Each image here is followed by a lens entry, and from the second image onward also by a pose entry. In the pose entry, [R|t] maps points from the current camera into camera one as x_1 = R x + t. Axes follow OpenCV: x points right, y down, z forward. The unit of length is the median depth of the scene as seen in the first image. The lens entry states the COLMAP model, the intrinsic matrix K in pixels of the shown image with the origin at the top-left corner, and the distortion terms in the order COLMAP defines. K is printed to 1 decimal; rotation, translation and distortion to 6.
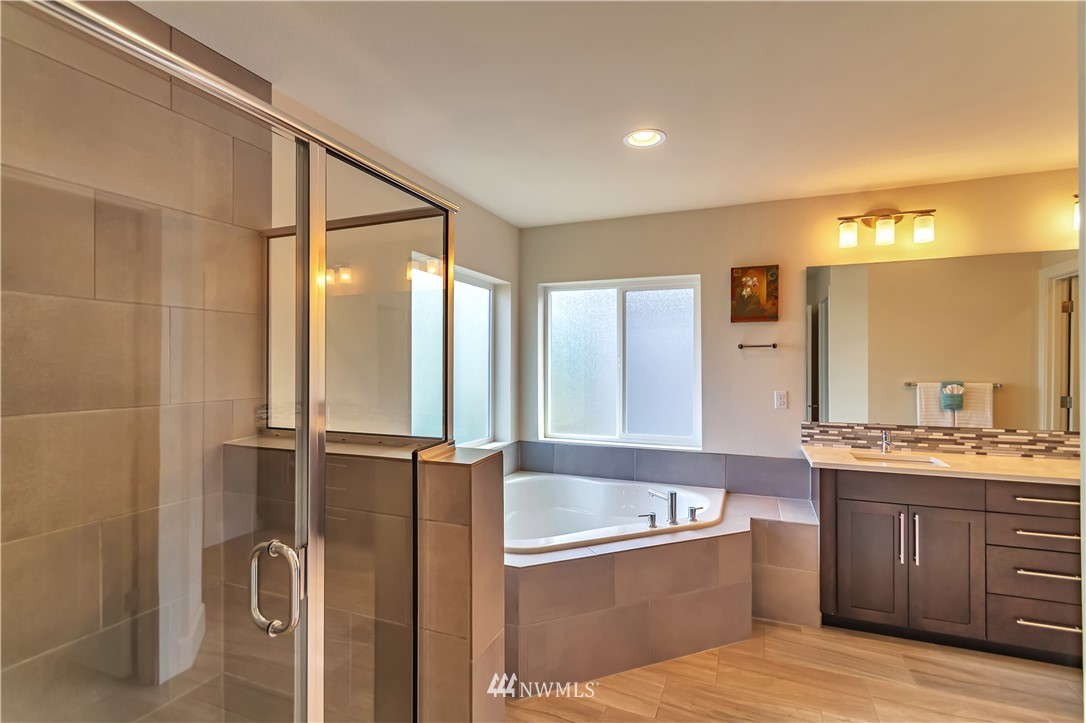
lens RADIAL K [[511.1, 0, 537.1], [0, 511.1, 360.9], [0, 0, 1]] dist [0.002119, -0.001388]
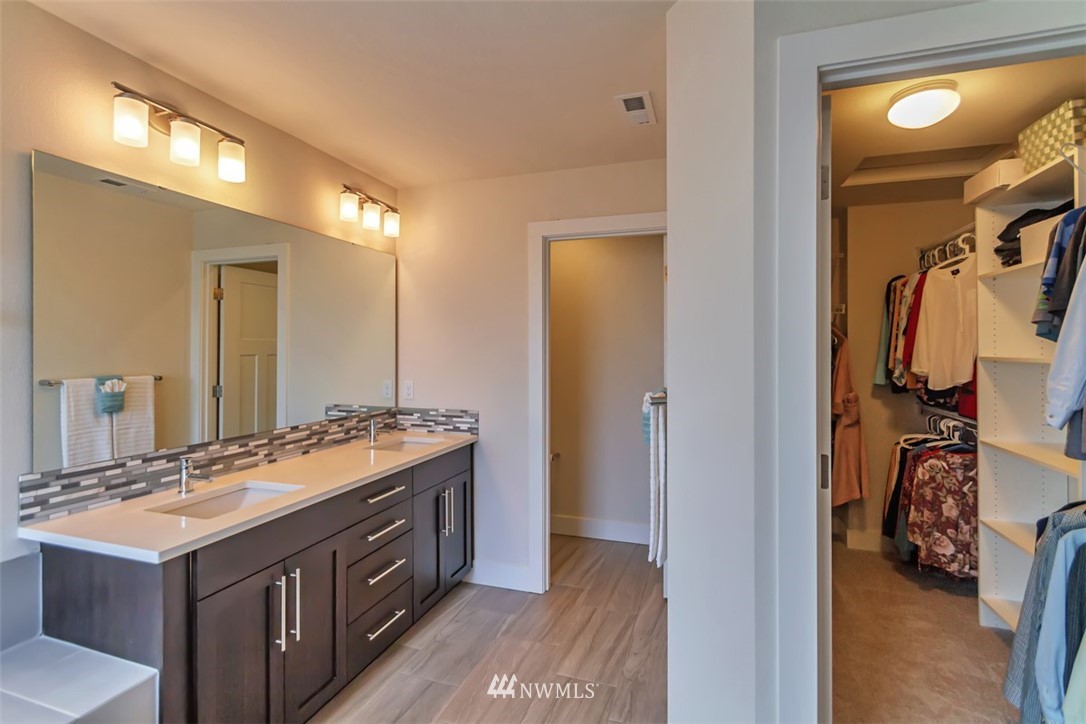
lens RADIAL K [[511.1, 0, 540.6], [0, 511.1, 350.6], [0, 0, 1]] dist [0.002119, -0.001388]
pose [[-0.062096, -0.000798, 0.998070, 0.022722], [0.000143, 1.000000, 0.000808, 0.003269], [-0.998070, 0.000193, -0.062096, 0.579789]]
